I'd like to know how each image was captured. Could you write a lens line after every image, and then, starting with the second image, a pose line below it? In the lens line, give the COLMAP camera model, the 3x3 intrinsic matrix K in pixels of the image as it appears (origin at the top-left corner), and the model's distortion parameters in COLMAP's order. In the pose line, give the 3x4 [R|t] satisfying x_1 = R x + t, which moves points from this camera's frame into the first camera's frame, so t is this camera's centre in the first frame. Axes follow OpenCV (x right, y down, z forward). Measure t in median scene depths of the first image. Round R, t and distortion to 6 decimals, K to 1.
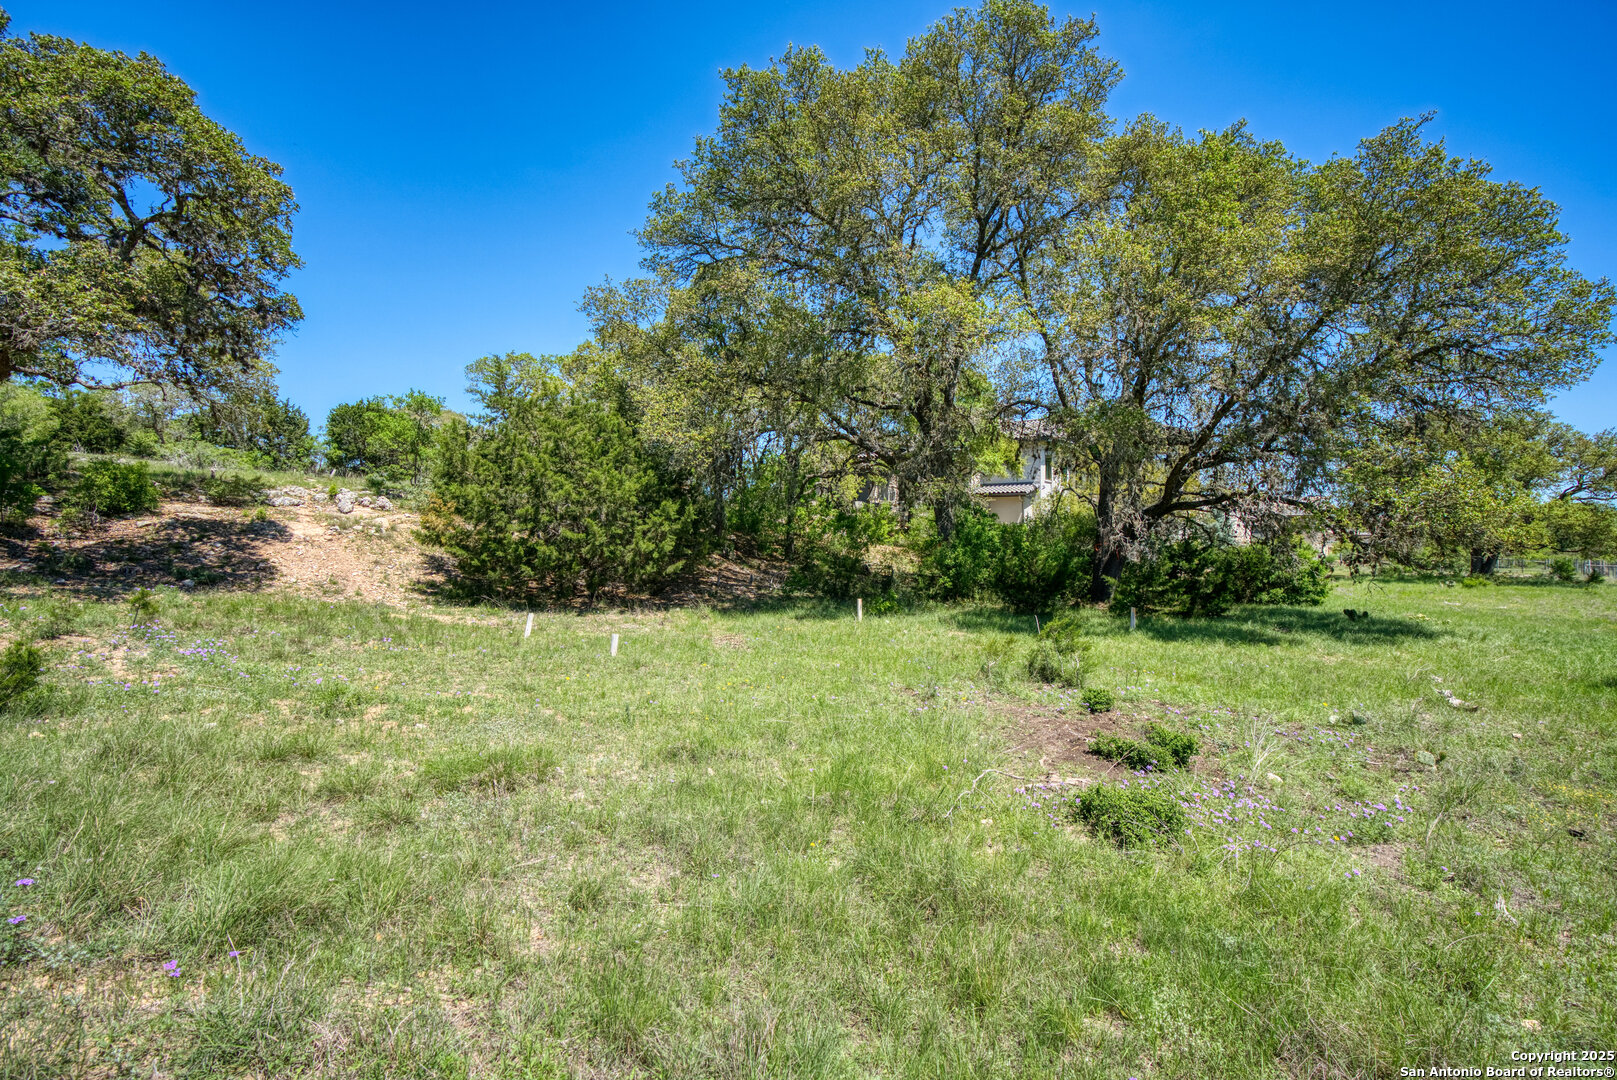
lens RADIAL K [[733.3, 0, 807.7], [0, 733.3, 533.4], [0, 0, 1]] dist [-0.001702, 0.000468]
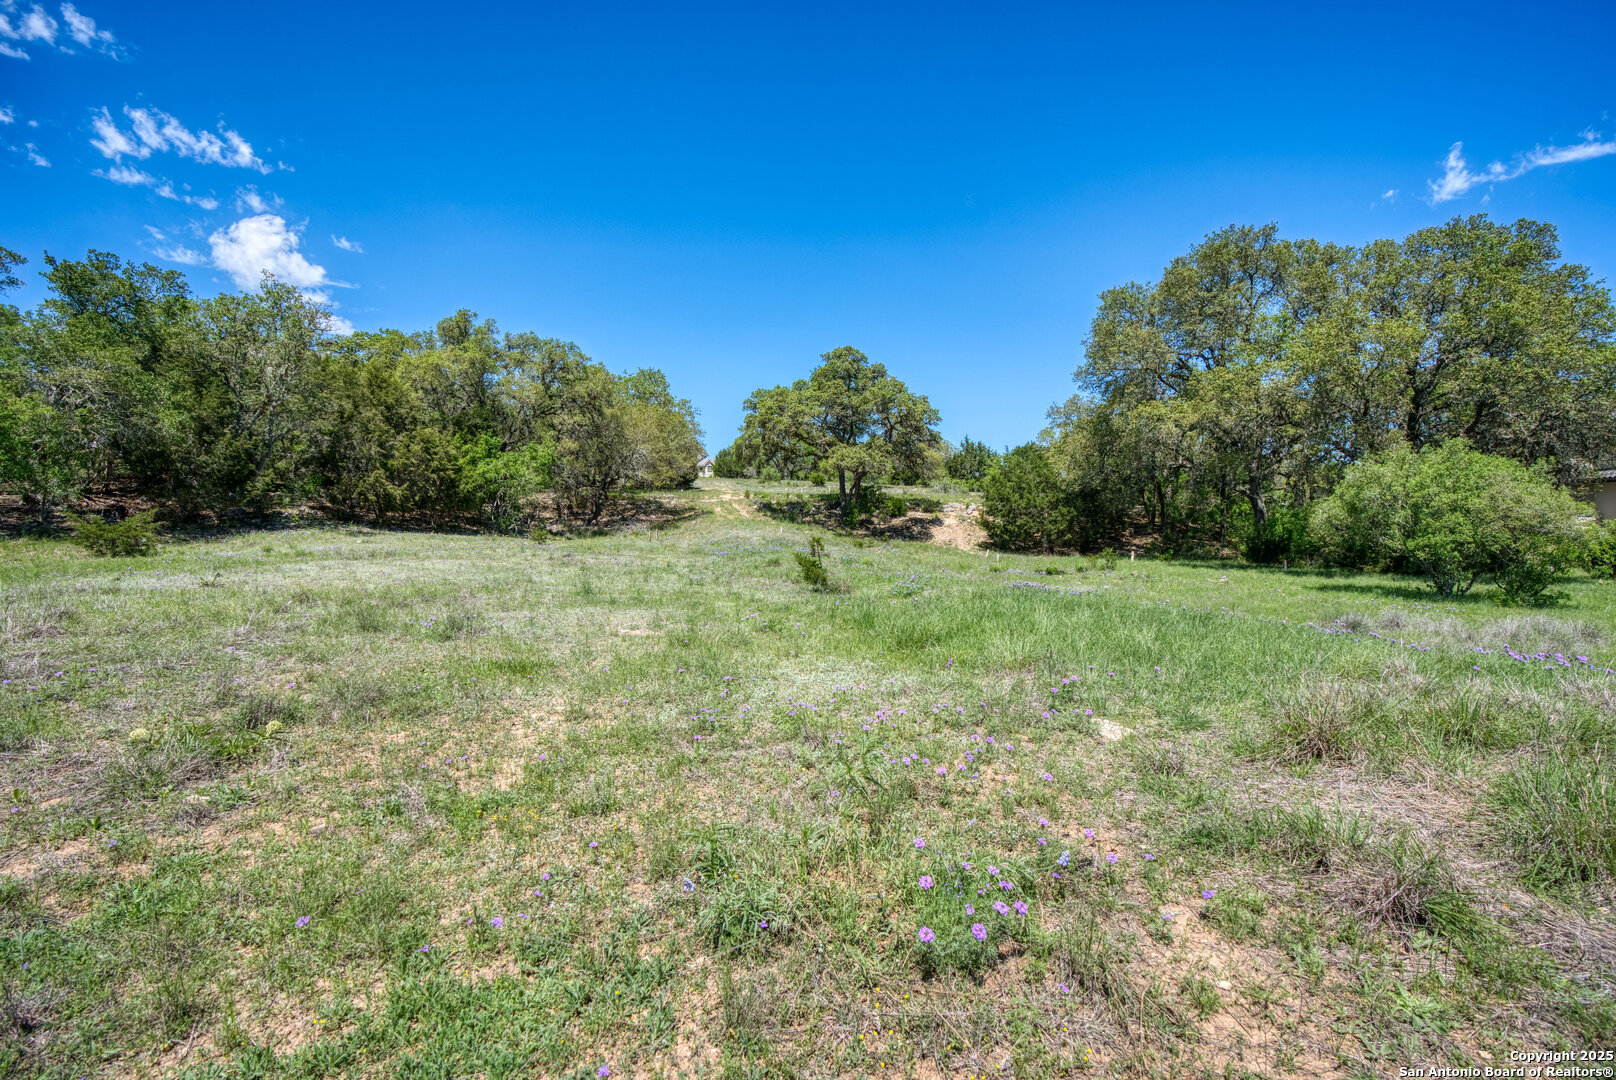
lens RADIAL K [[732.8, 0, 807.9], [0, 732.8, 534.6], [0, 0, 1]] dist [-0.001702, 0.000468]
pose [[0.607918, 0.003485, -0.793992, 1.018942], [-0.000477, 0.999992, 0.004024, 0.030610], [0.793999, -0.002067, 0.607915, -0.902547]]
